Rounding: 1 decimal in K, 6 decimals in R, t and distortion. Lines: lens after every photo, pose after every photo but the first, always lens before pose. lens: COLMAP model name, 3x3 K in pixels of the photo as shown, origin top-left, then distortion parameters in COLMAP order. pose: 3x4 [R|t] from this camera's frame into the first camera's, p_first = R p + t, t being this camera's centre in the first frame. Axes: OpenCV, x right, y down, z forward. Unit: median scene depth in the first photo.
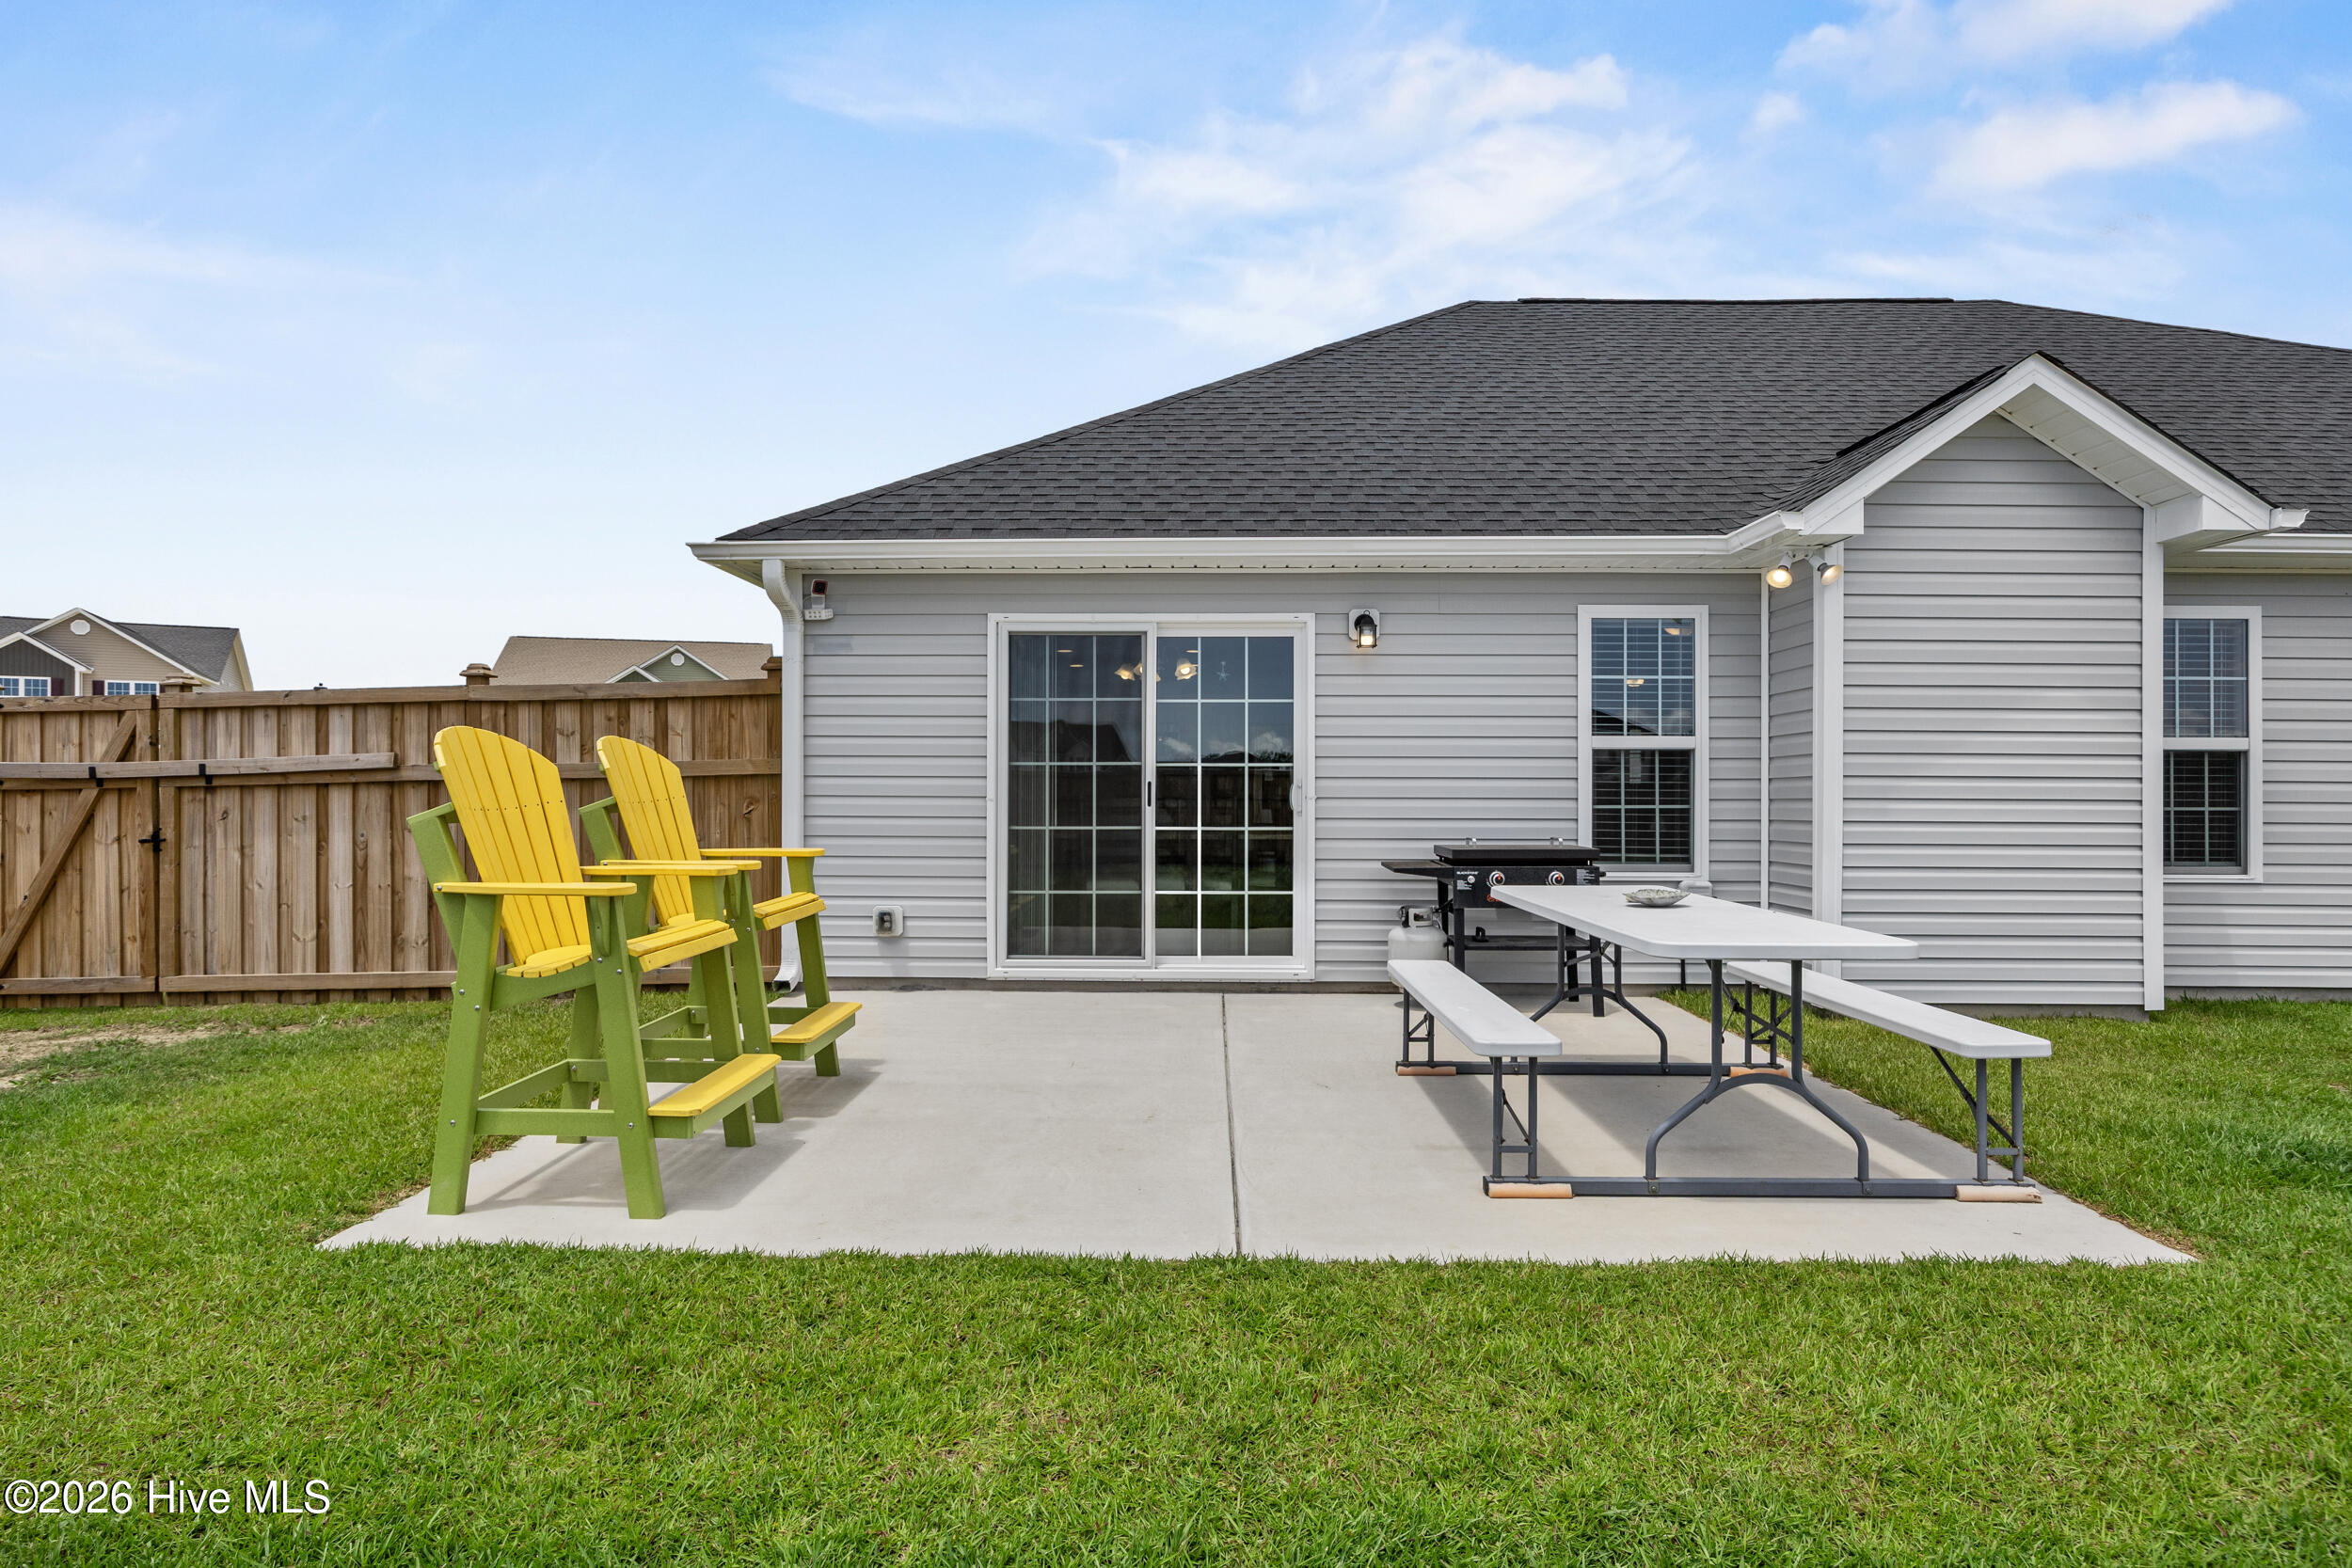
lens RADIAL K [[1138.2, 0, 1174.2], [0, 1138.2, 794.2], [0, 0, 1]] dist [-0.006819, -0.000441]
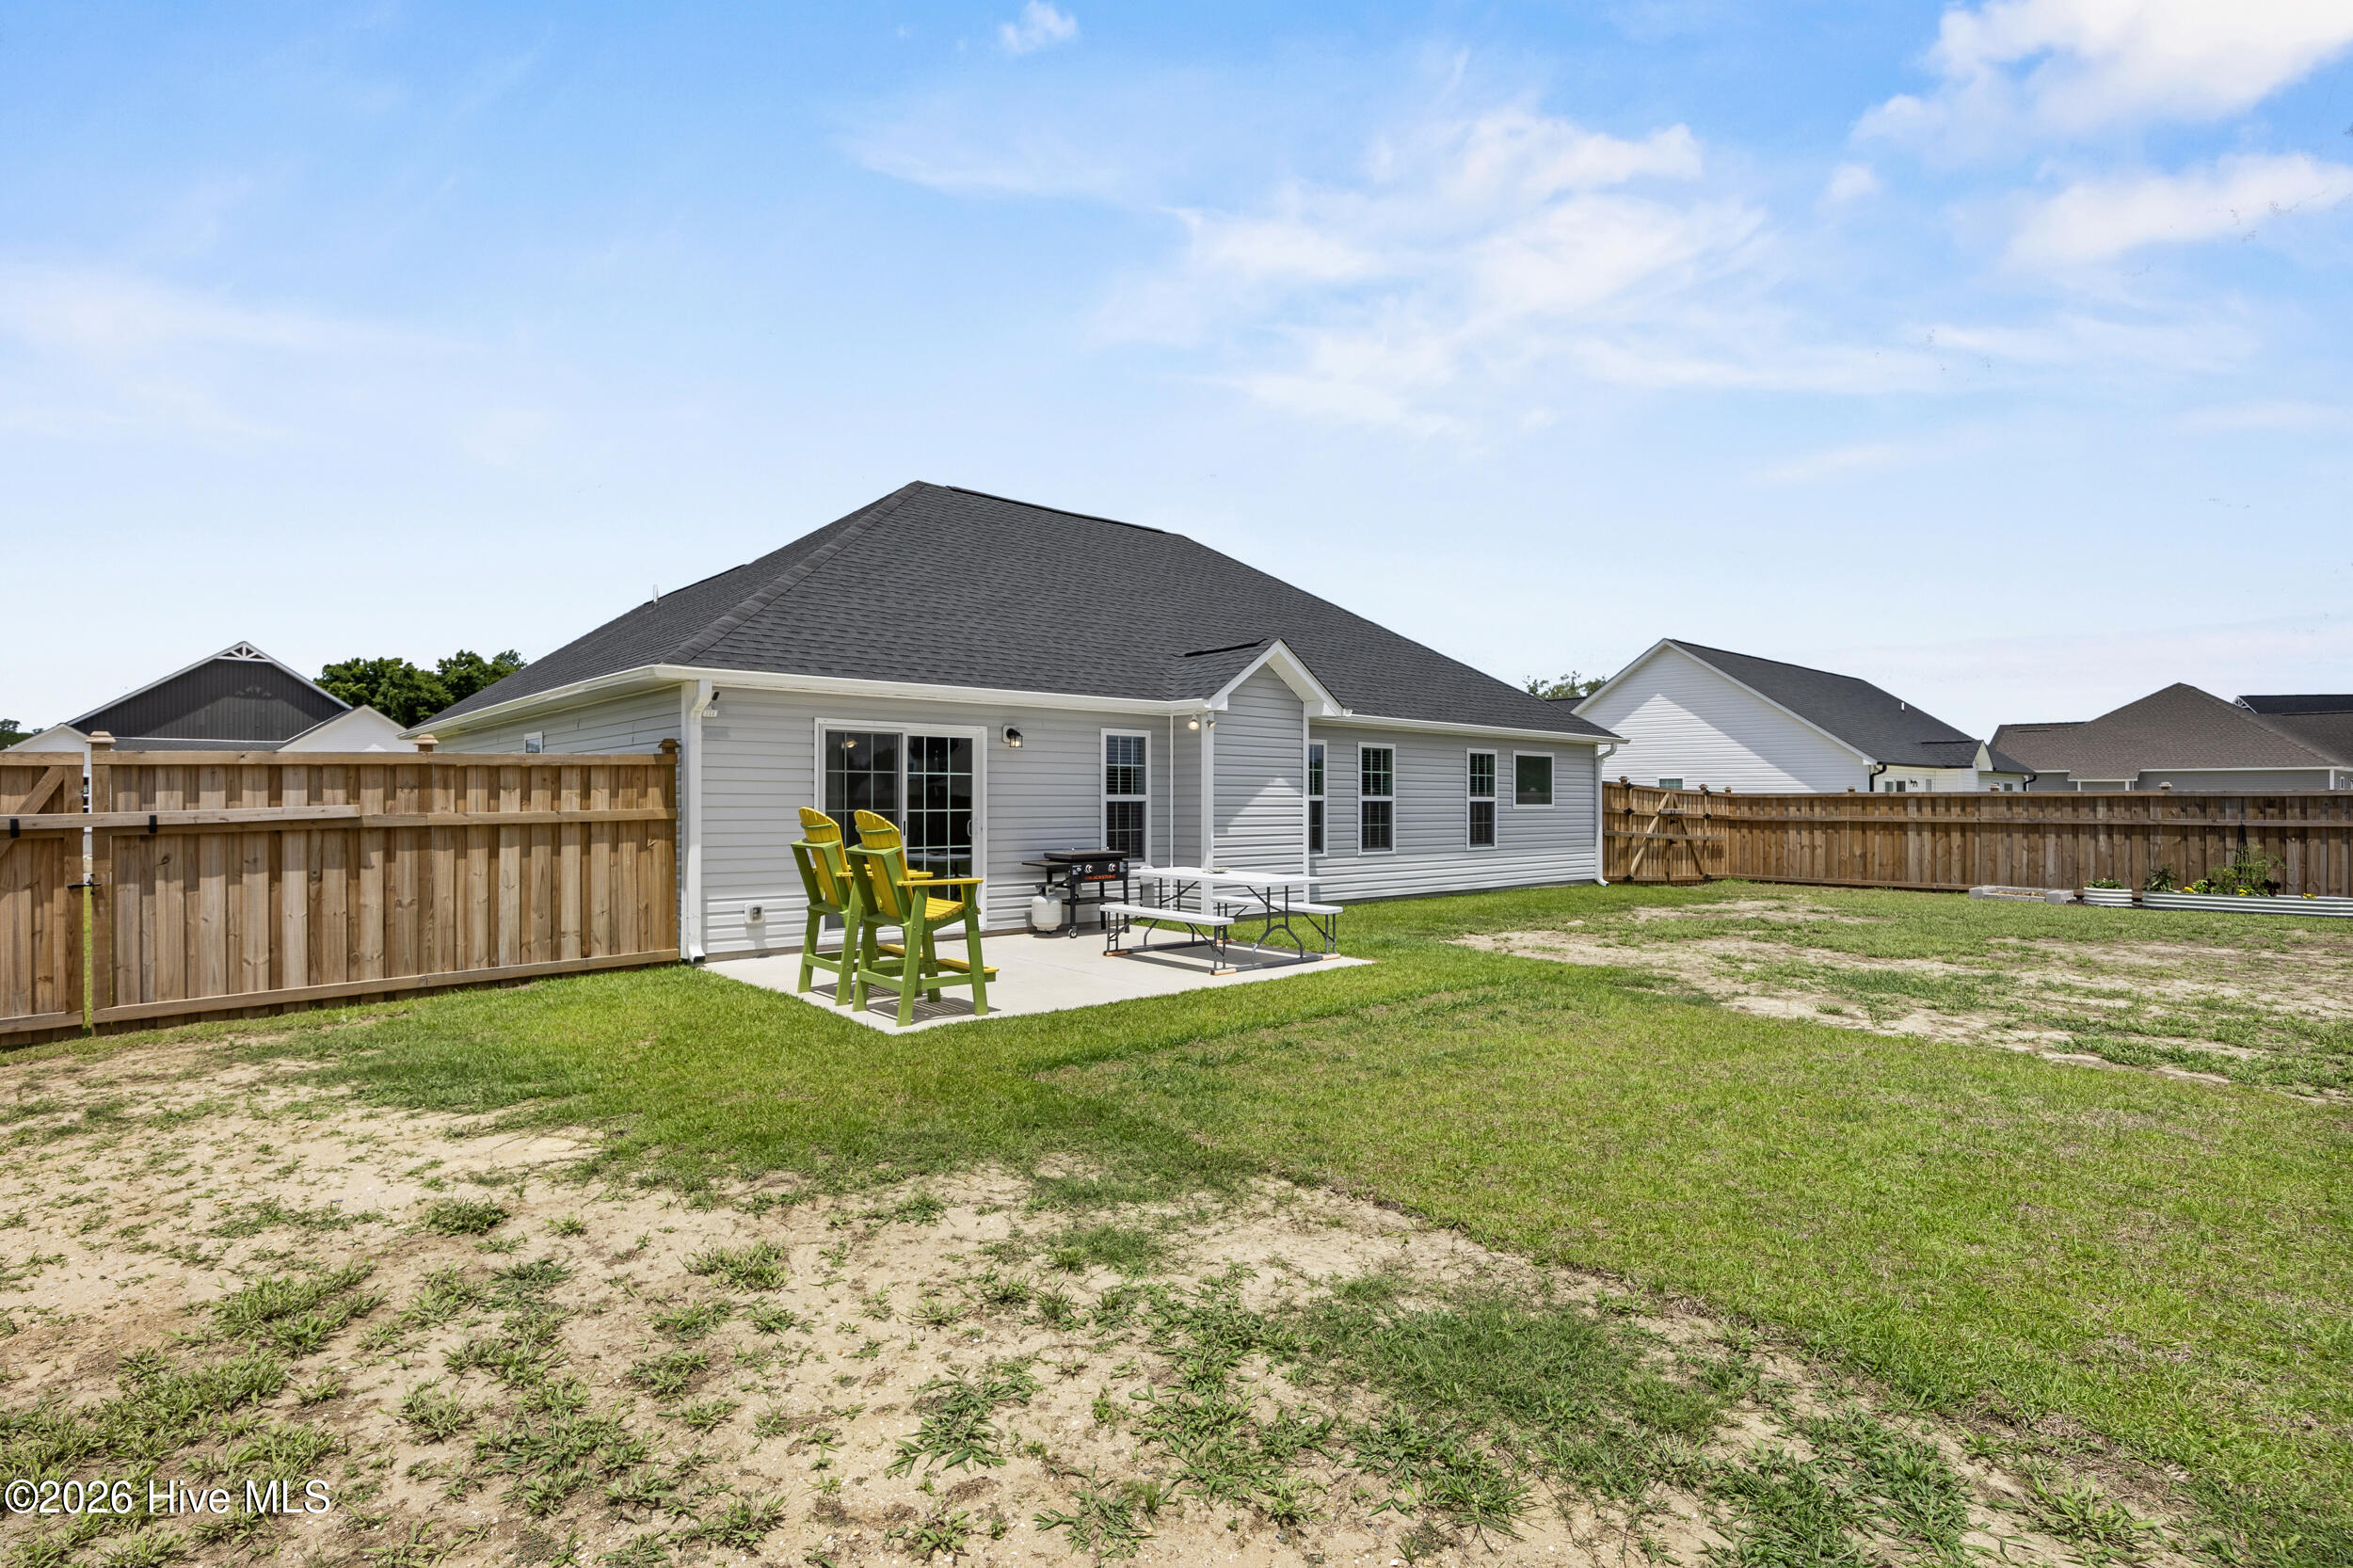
lens RADIAL K [[1138.8, 0, 1174.7], [0, 1138.8, 794.2], [0, 0, 1]] dist [-0.006819, -0.000441]
pose [[0.736935, 0.003196, 0.675956, -0.863304], [0.003644, 0.999956, -0.008701, -0.034302], [-0.675953, 0.008875, 0.736891, -0.522646]]
